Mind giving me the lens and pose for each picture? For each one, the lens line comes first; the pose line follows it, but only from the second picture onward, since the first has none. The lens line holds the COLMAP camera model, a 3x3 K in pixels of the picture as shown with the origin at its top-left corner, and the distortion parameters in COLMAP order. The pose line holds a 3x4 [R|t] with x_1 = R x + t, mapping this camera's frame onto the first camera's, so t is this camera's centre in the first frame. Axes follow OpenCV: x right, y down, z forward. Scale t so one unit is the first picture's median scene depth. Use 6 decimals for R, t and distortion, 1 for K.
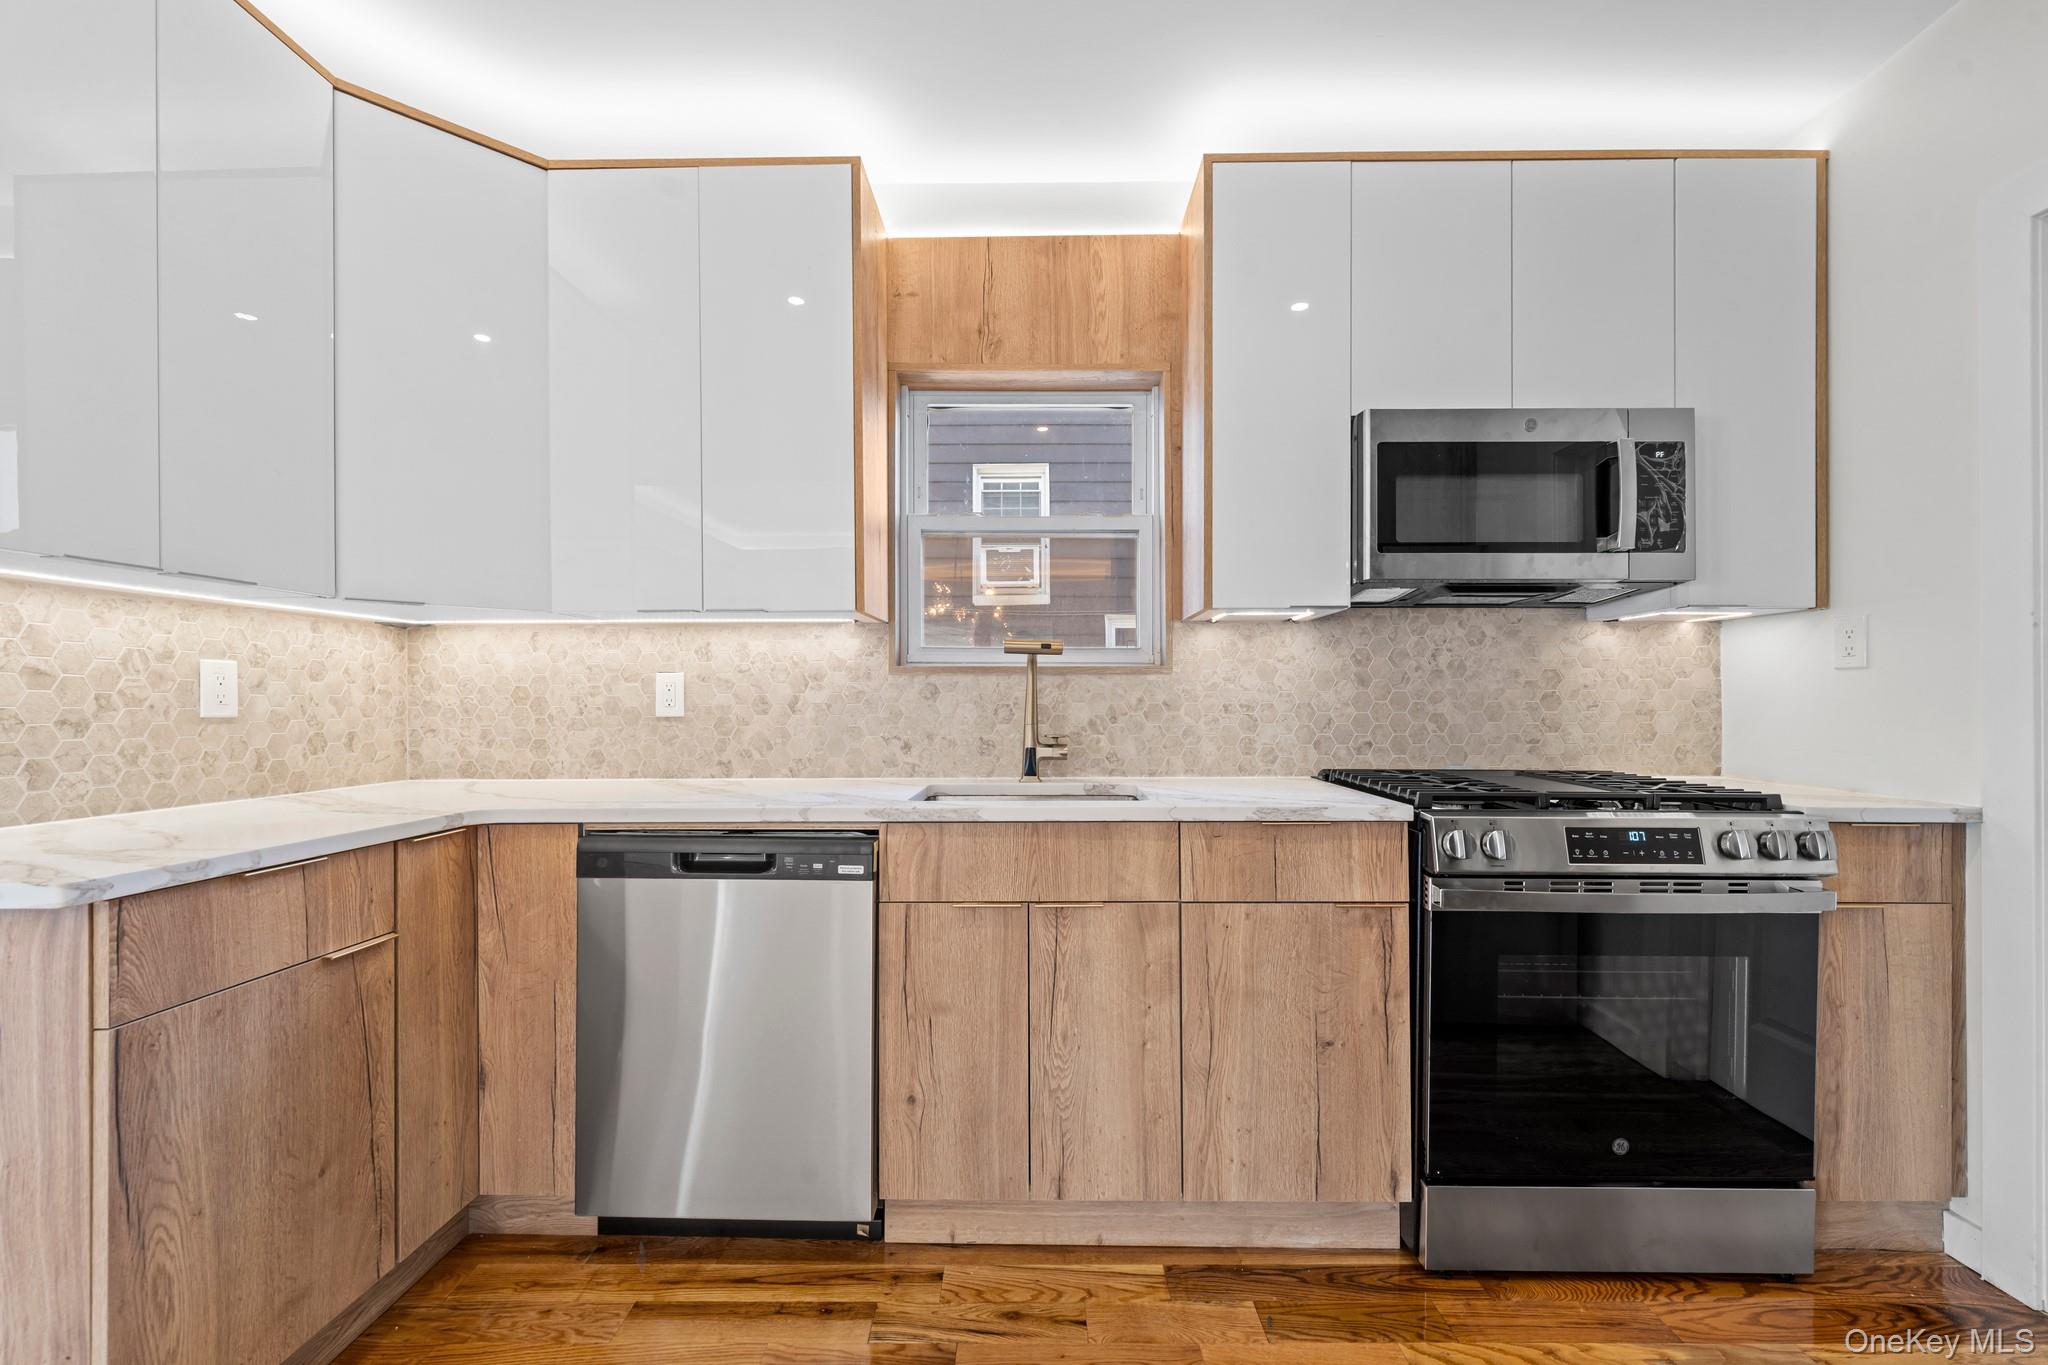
lens RADIAL K [[808.5, 0, 1019.0], [0, 808.5, 699.2], [0, 0, 1]] dist [-0.006386, 0.000116]
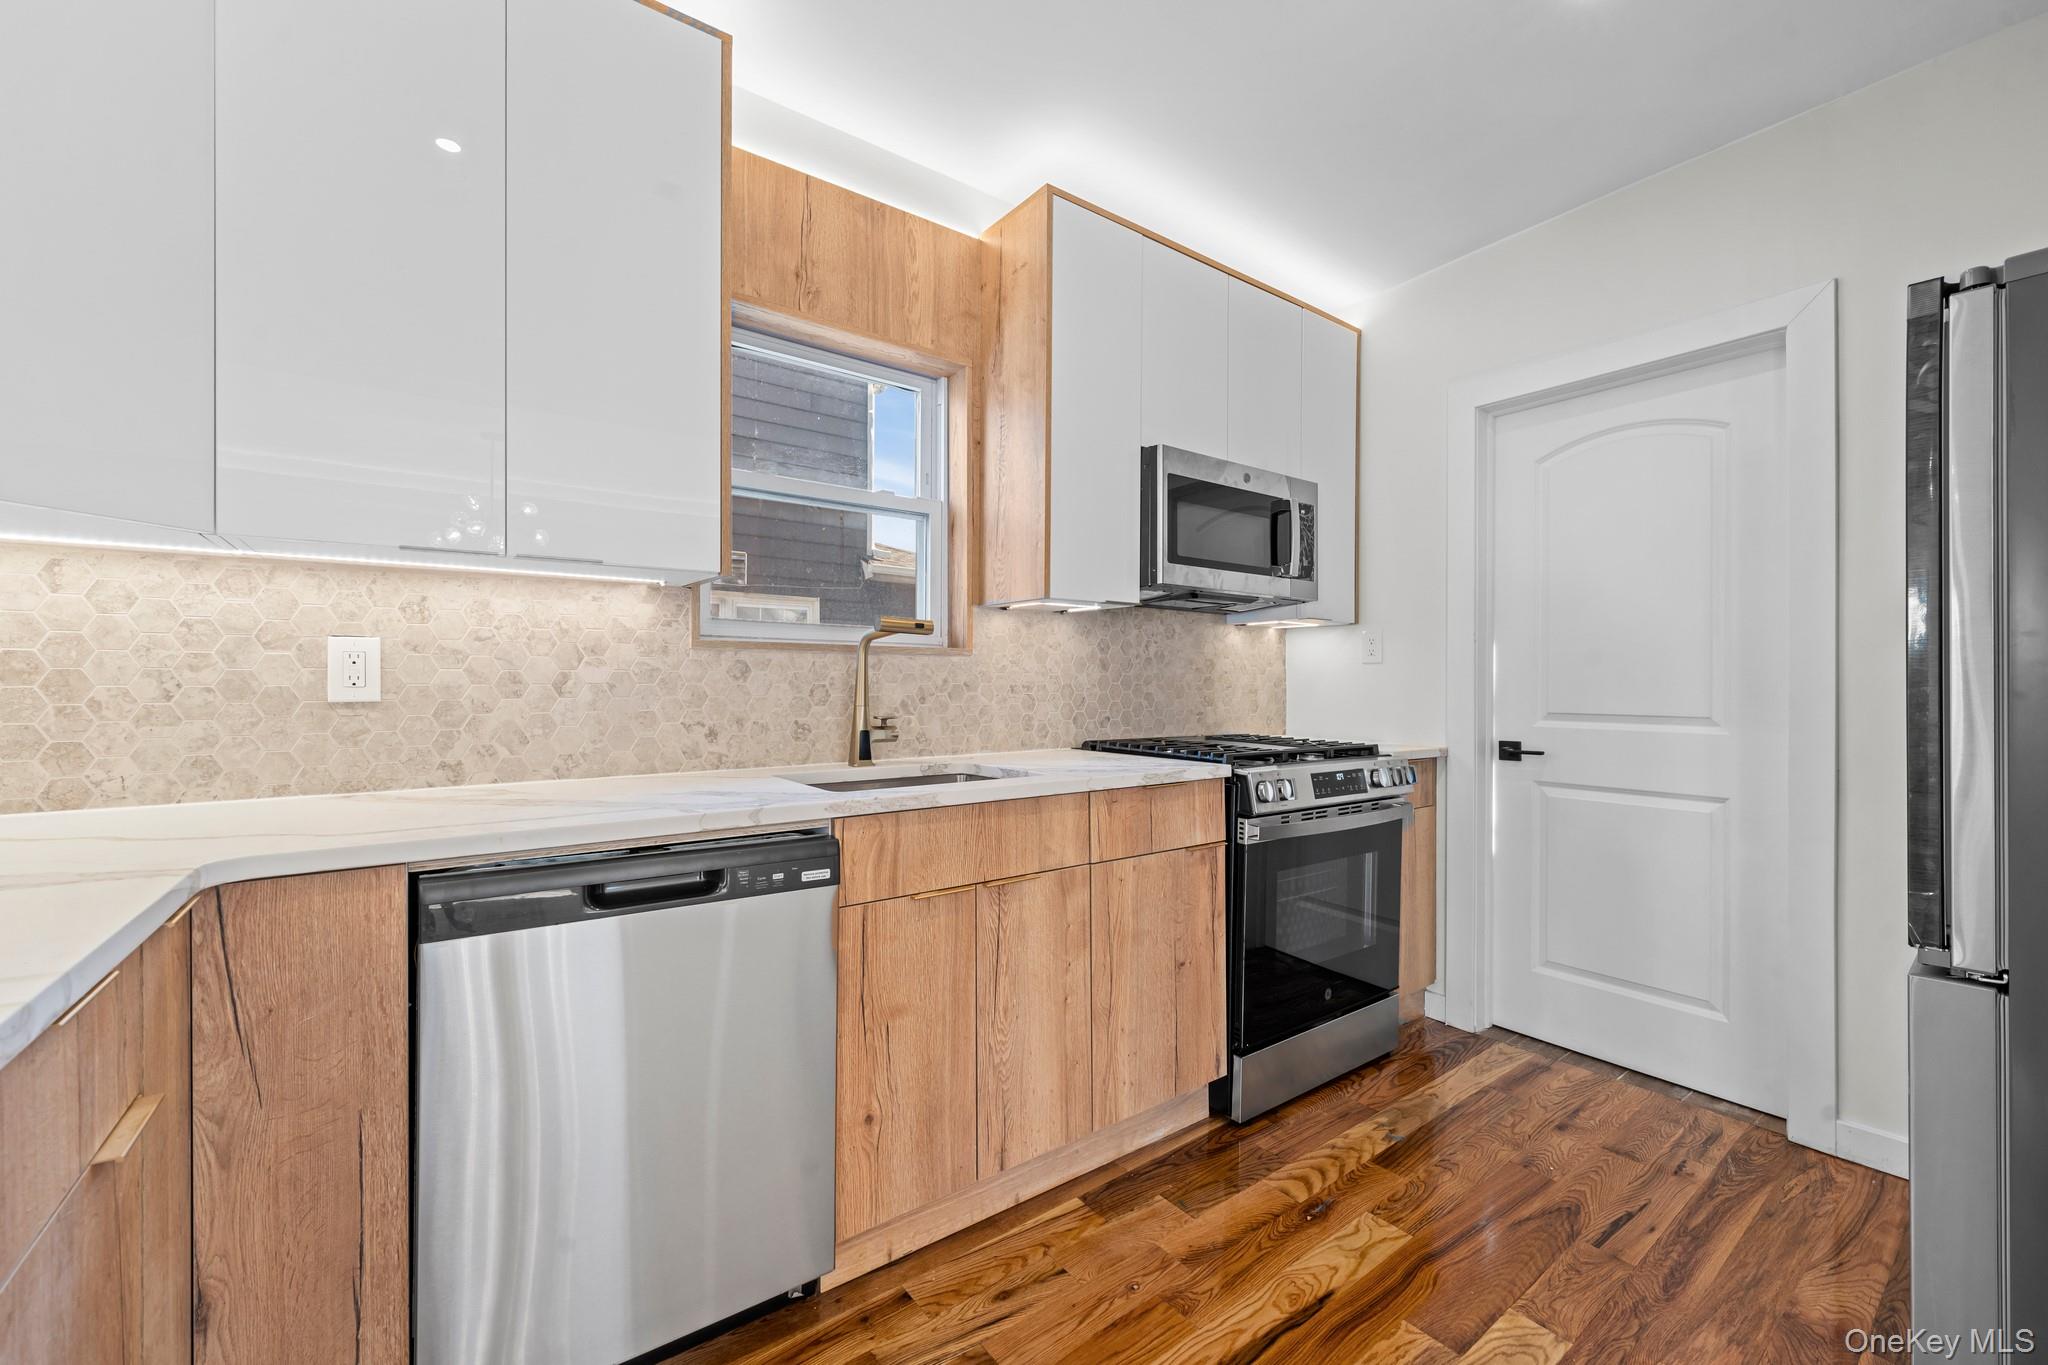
lens RADIAL K [[808.5, 0, 1014.1], [0, 808.5, 678.8], [0, 0, 1]] dist [-0.006386, 0.000116]
pose [[0.802926, 0.006757, 0.596040, -0.481190], [-0.006662, 0.999975, -0.002363, 0.000313], [-0.596041, -0.002073, 0.802951, 0.151694]]
